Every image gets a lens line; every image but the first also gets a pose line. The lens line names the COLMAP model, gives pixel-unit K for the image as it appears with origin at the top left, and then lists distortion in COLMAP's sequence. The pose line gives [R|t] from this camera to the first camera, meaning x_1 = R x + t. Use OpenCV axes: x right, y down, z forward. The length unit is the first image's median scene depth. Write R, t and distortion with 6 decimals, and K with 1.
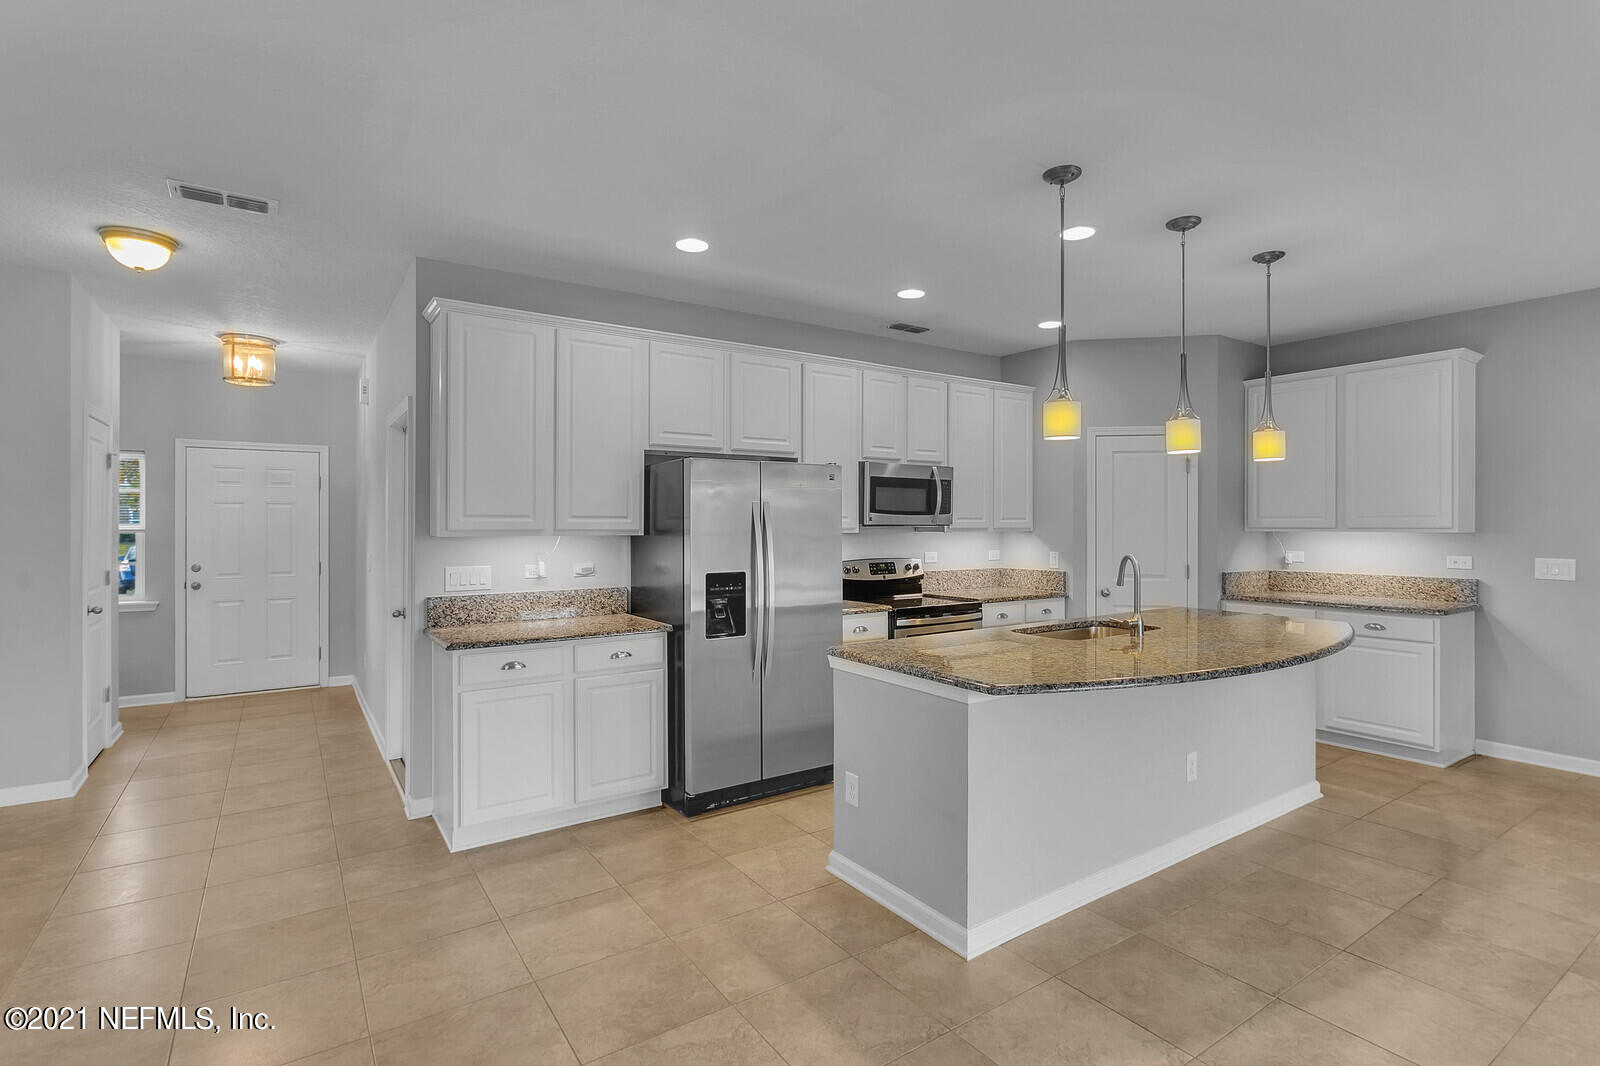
lens RADIAL K [[771.6, 0, 801.5], [0, 771.6, 521.2], [0, 0, 1]] dist [-0.001210, 0.000268]
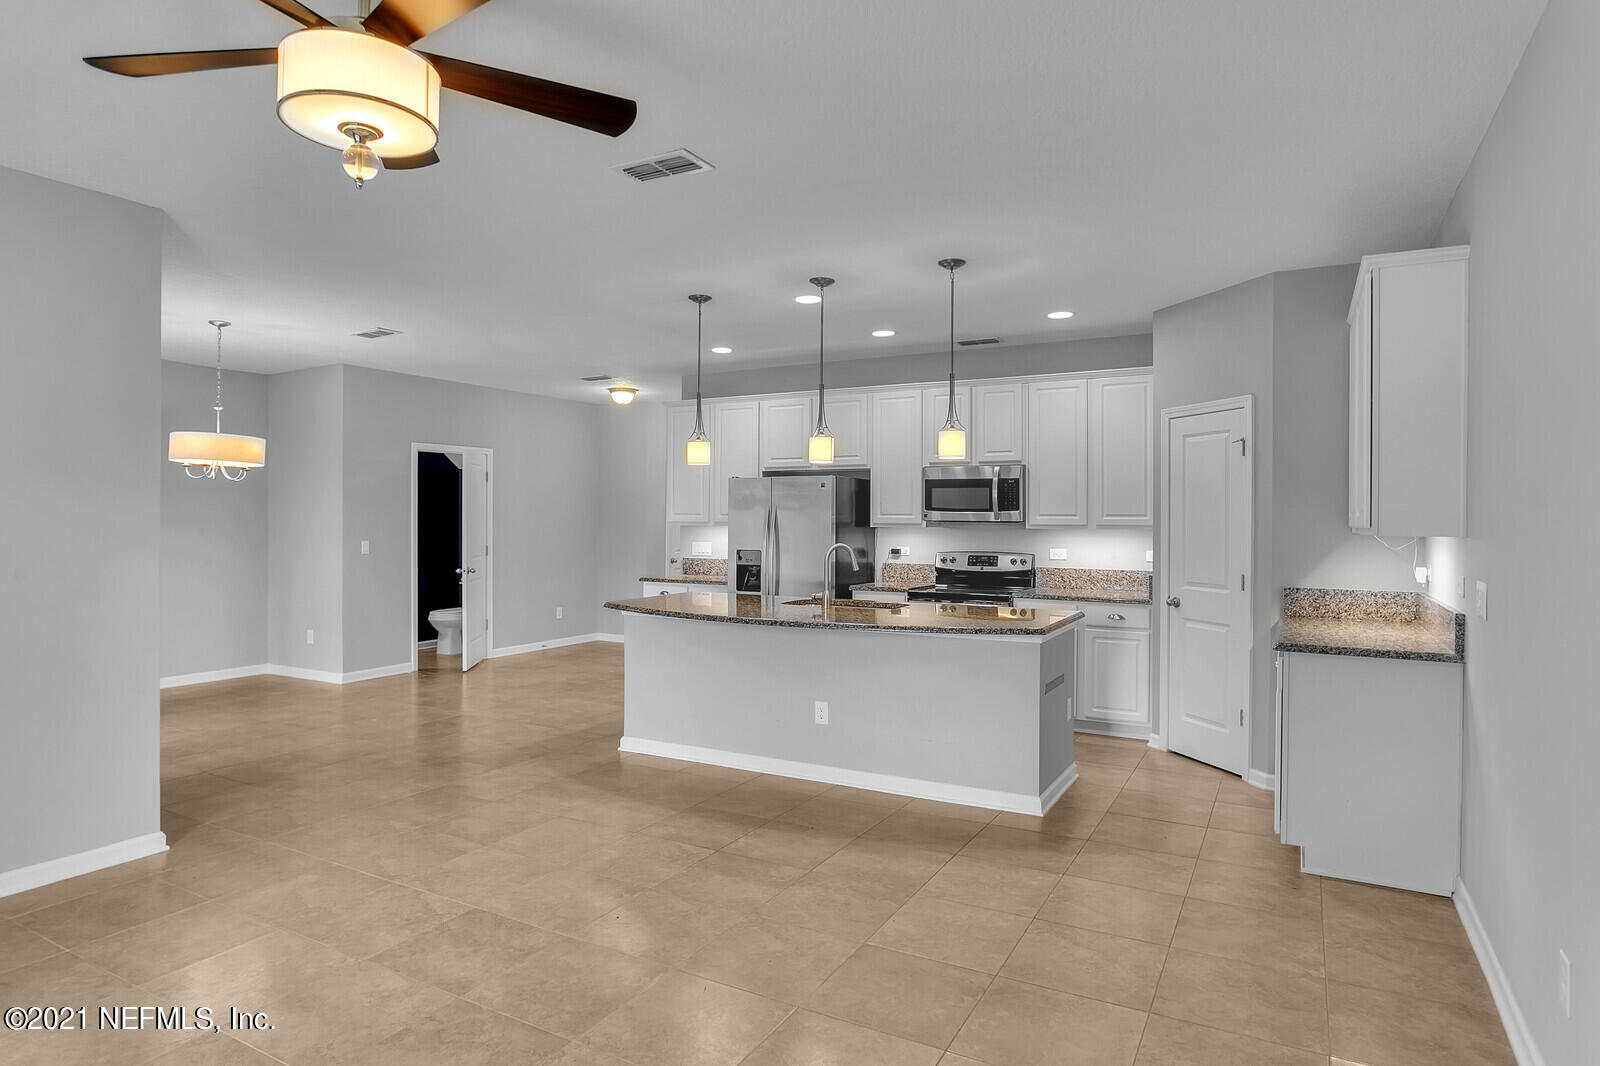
lens RADIAL K [[902.4, 0, 798.5], [0, 902.4, 511.3], [0, 0, 1]] dist [-0.026194, 0.000512]
pose [[0.449071, -0.004914, -0.893483, 1.279323], [-0.002545, 0.999974, -0.006779, 0.000380], [0.893493, 0.005318, 0.449047, 0.216865]]
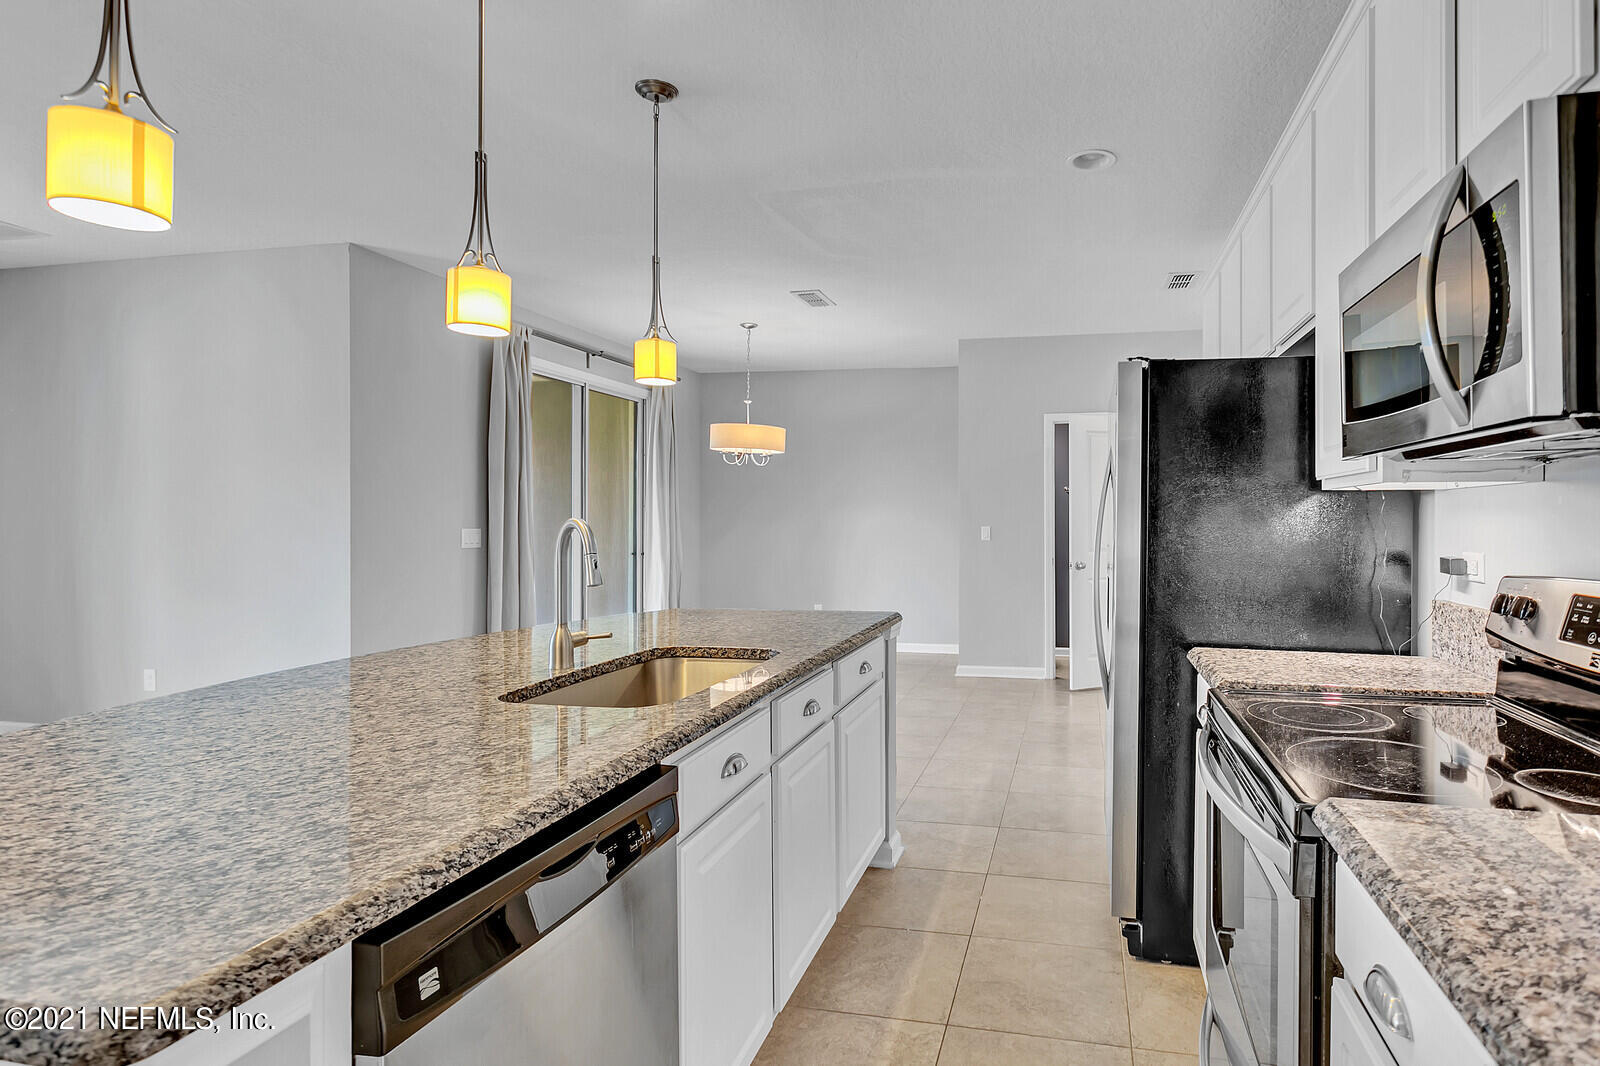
lens RADIAL K [[813.0, 0, 920.9], [0, 813.0, 517.7], [0, 0, 1]] dist [-0.014745, -0.000340]
pose [[-0.706843, 0.000050, -0.707370, 0.485096], [0.001038, 0.999999, -0.000966, 0.032364], [0.707370, -0.001417, -0.706842, 1.163197]]
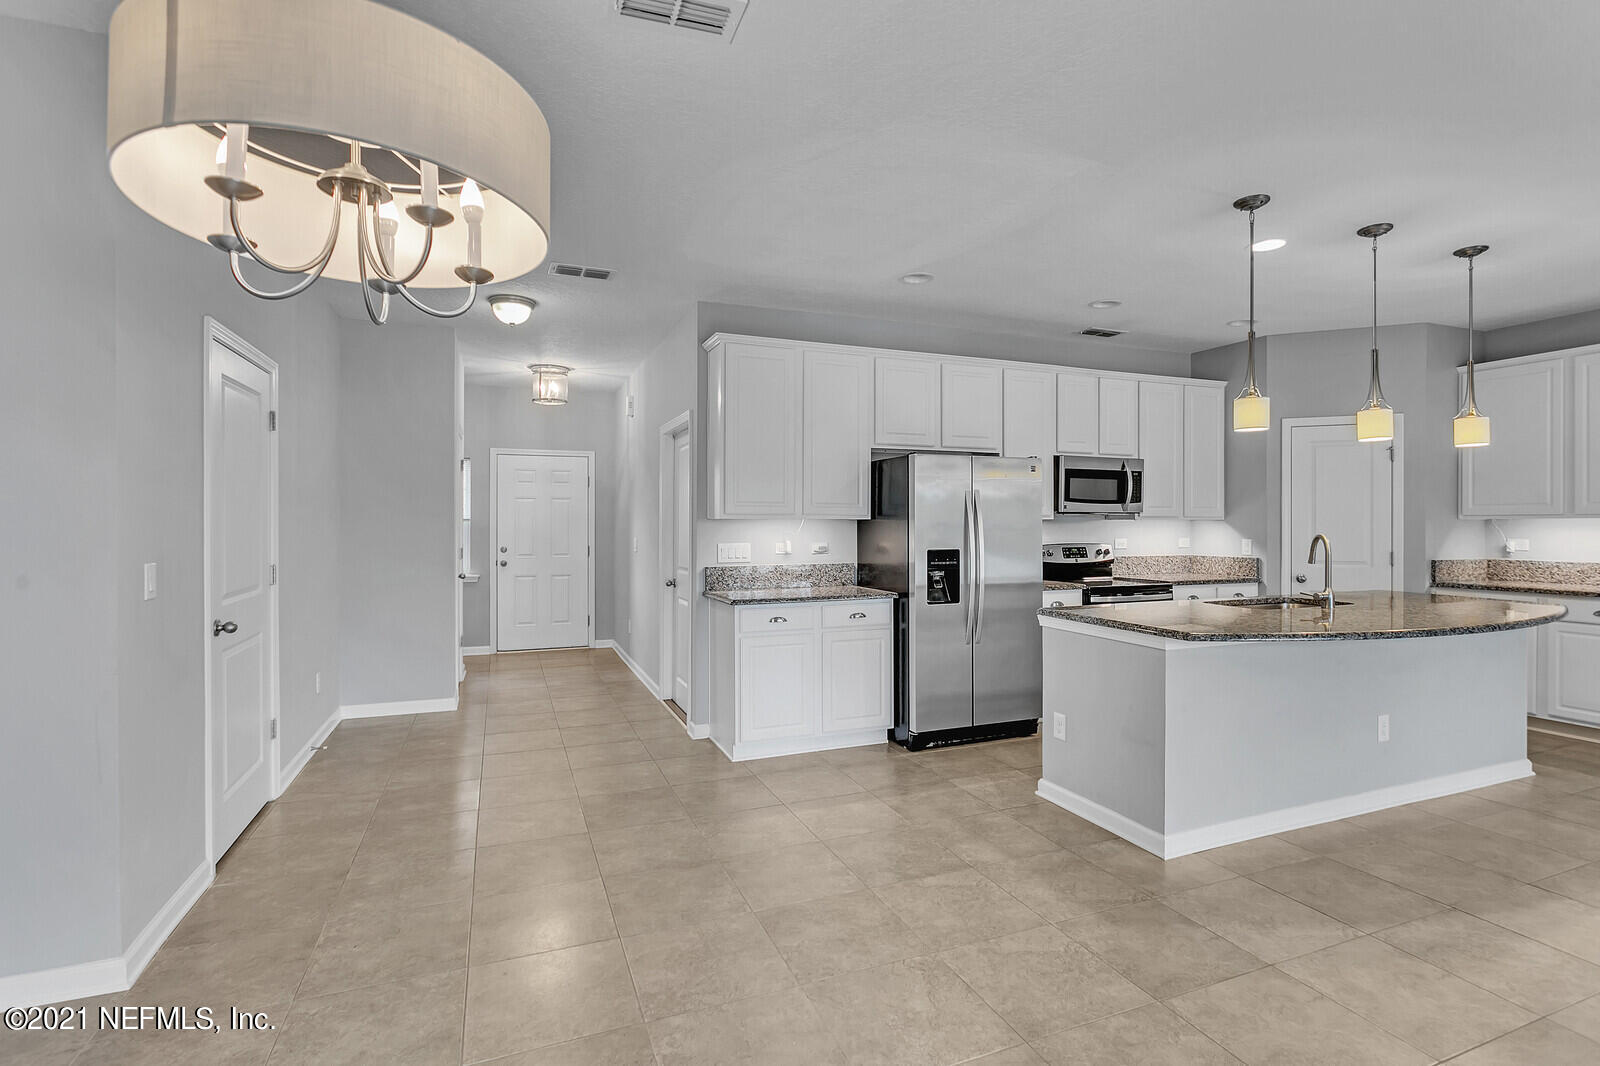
lens RADIAL K [[762.6, 0, 802.0], [0, 762.6, 521.3], [0, 0, 1]] dist [-0.002504, -0.000321]
pose [[0.976752, -0.000038, -0.214371, -0.047061], [0.000244, 1.000000, 0.000938, 0.017624], [0.214371, -0.000968, 0.976752, -0.161476]]
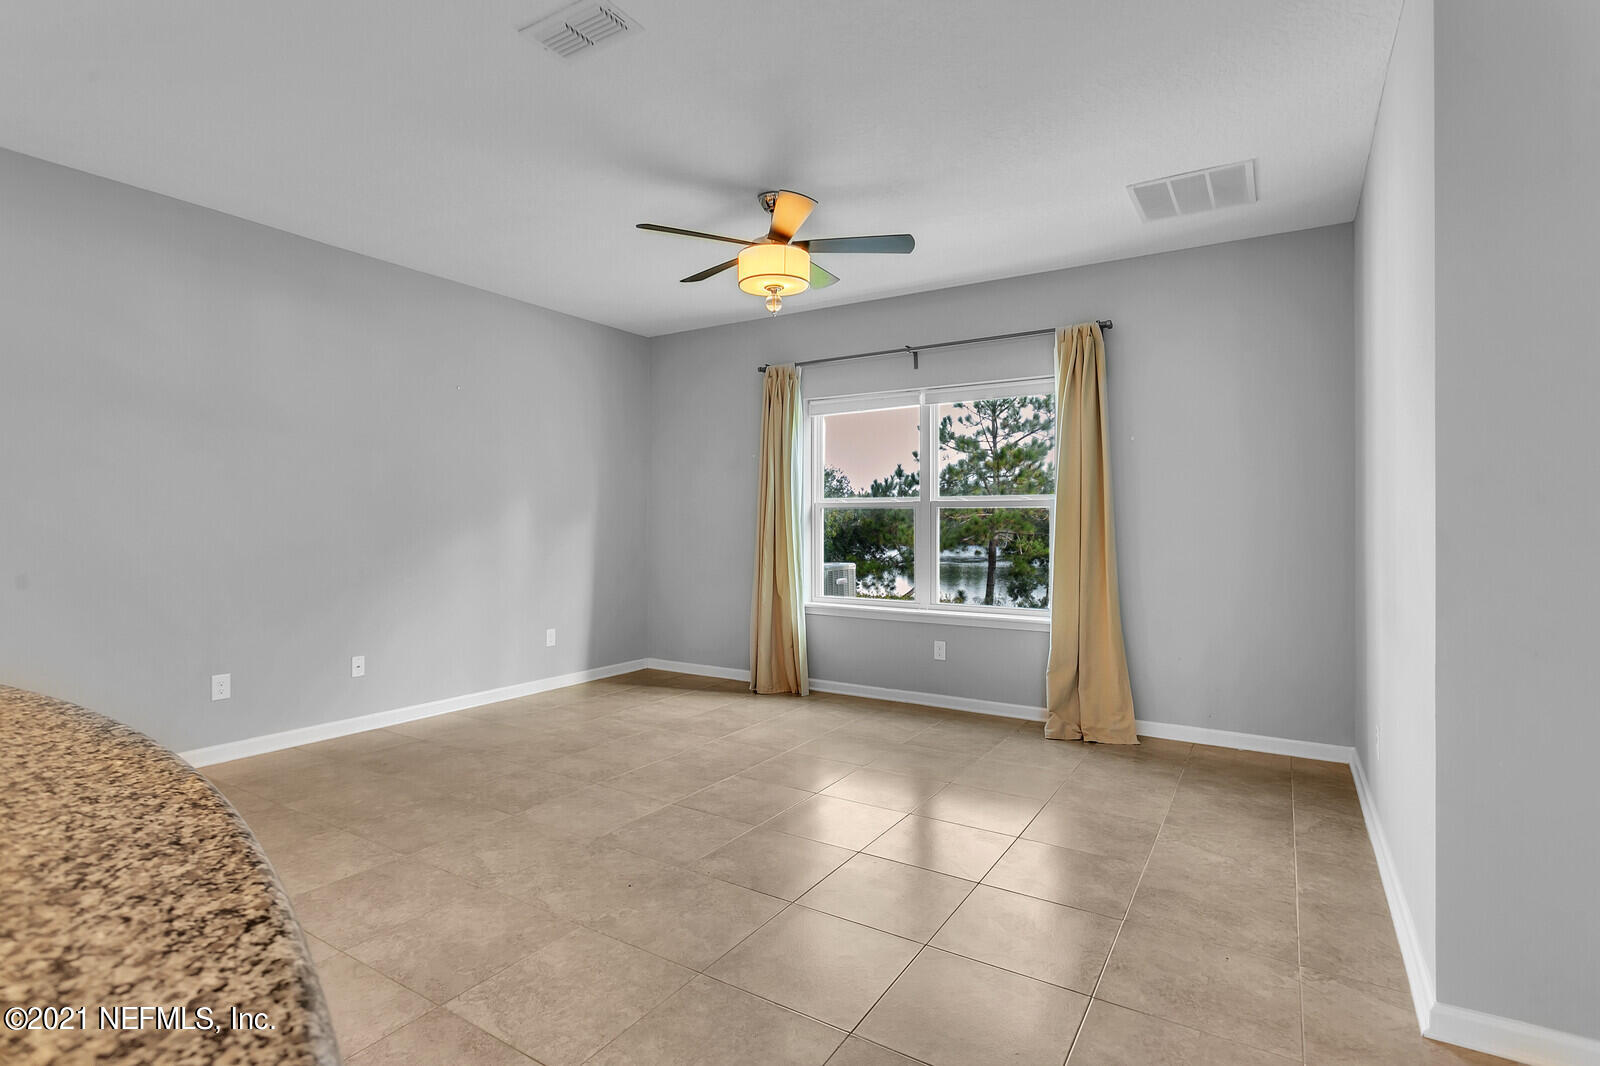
lens RADIAL K [[779.5, 0, 807.3], [0, 779.5, 517.8], [0, 0, 1]] dist [-0.003600, 0.000250]
pose [[-0.415555, 0.004675, 0.909556, 0.063351], [-0.003024, 0.999974, -0.006522, 0.048630], [-0.909563, -0.005461, -0.415530, 0.515552]]
